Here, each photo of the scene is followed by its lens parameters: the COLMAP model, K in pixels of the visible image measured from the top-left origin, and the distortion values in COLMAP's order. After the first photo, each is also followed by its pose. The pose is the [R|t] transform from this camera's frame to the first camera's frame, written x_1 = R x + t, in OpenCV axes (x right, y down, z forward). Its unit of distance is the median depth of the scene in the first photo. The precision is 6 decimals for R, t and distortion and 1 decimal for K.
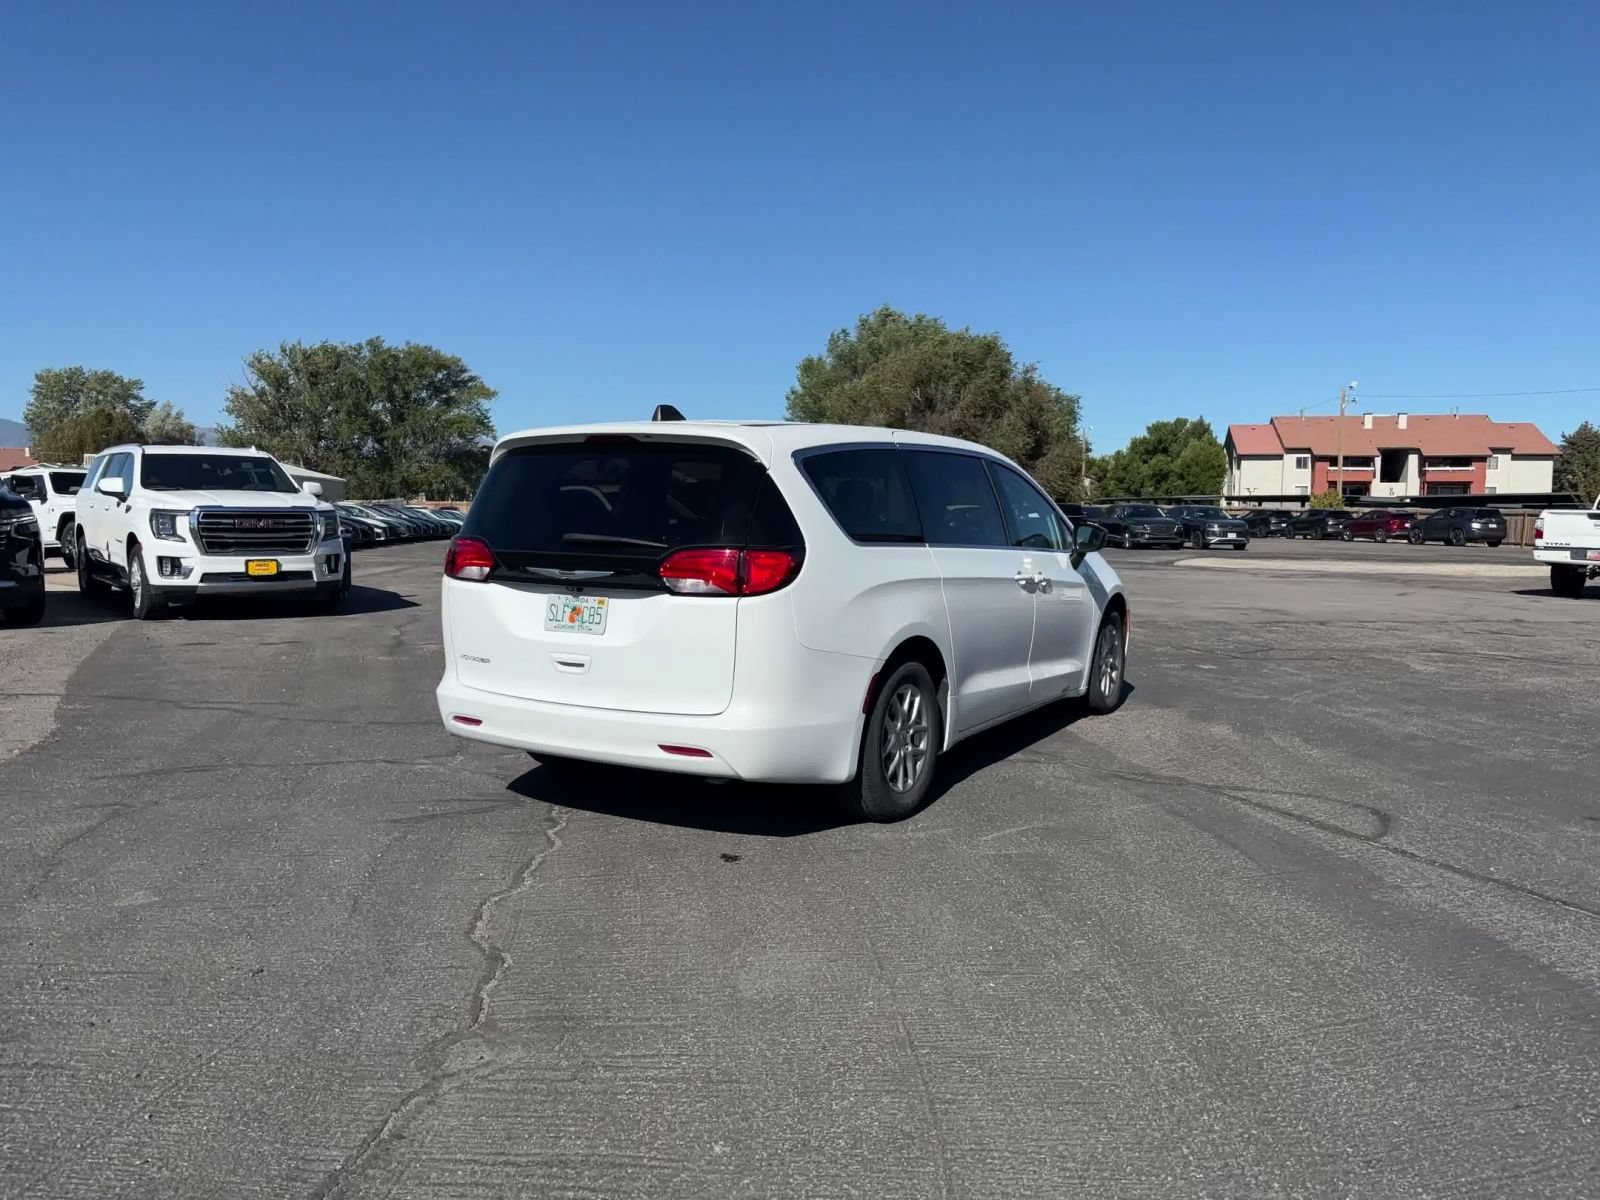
lens RADIAL K [[1212.7, 0, 803.6], [0, 1212.7, 603.2], [0, 0, 1]] dist [0.070112, -0.079162]
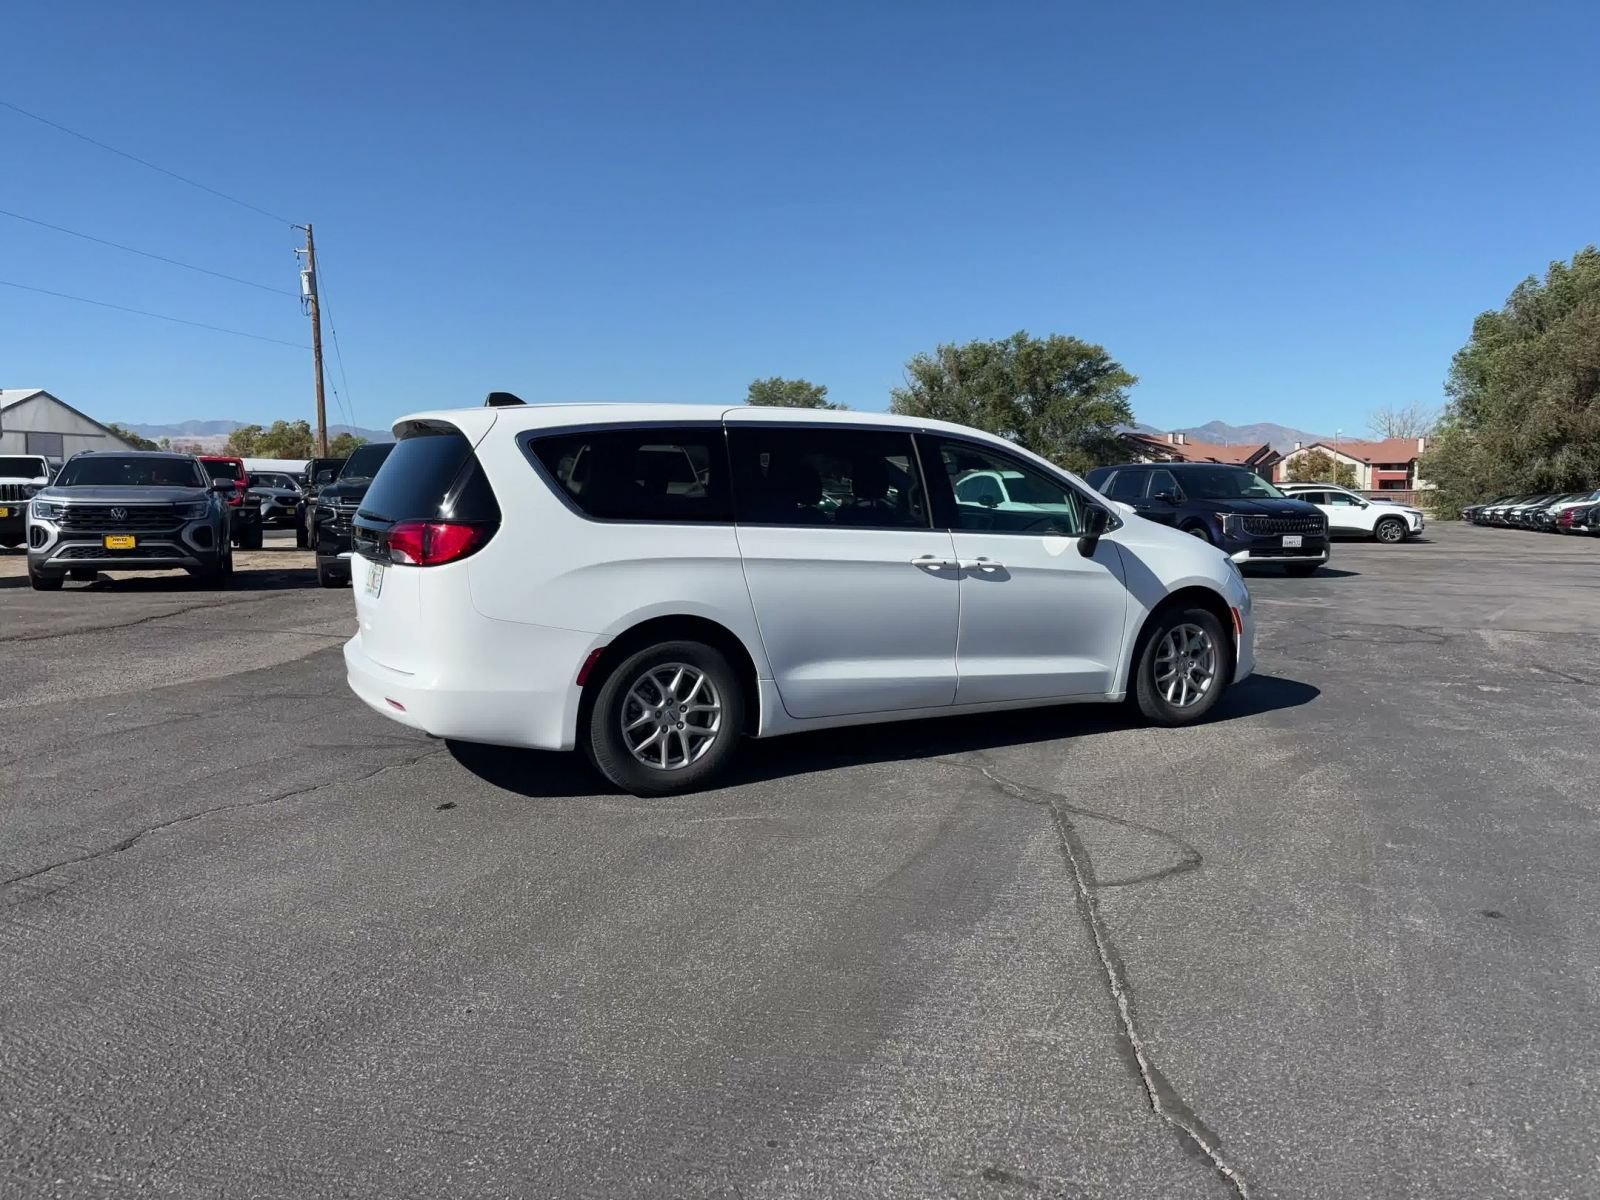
lens RADIAL K [[1212.7, 0, 791.7], [0, 1212.7, 605.8], [0, 0, 1]] dist [0.070112, -0.079162]
pose [[0.858502, 0.042373, -0.511057, 0.073169], [-0.036278, 0.999102, 0.021898, -0.000574], [0.511526, -0.000259, 0.859268, 0.020669]]
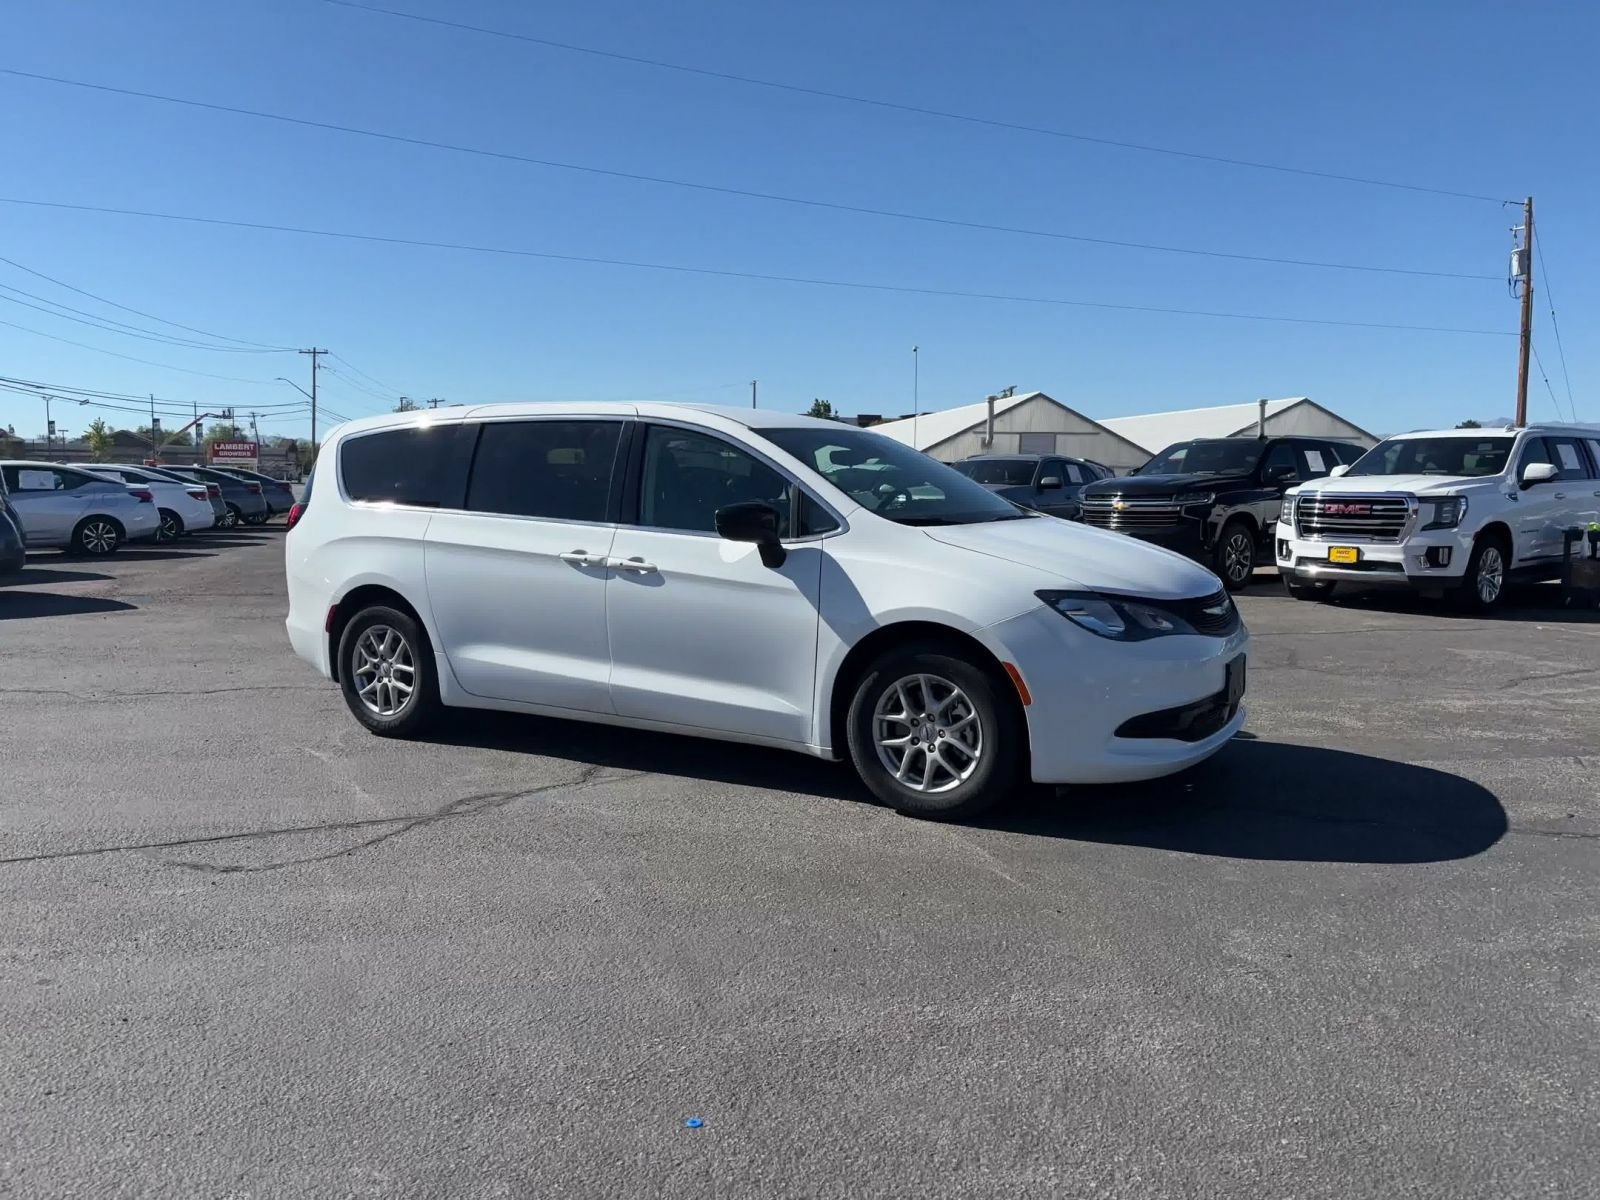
lens RADIAL K [[1212.7, 0, 802.8], [0, 1212.7, 601.4], [0, 0, 1]] dist [0.070112, -0.079162]
pose [[-0.012060, 0.088291, -0.996022, 0.137085], [-0.088346, 0.992105, 0.089014, -0.010688], [0.996017, 0.089068, -0.004165, 0.152526]]
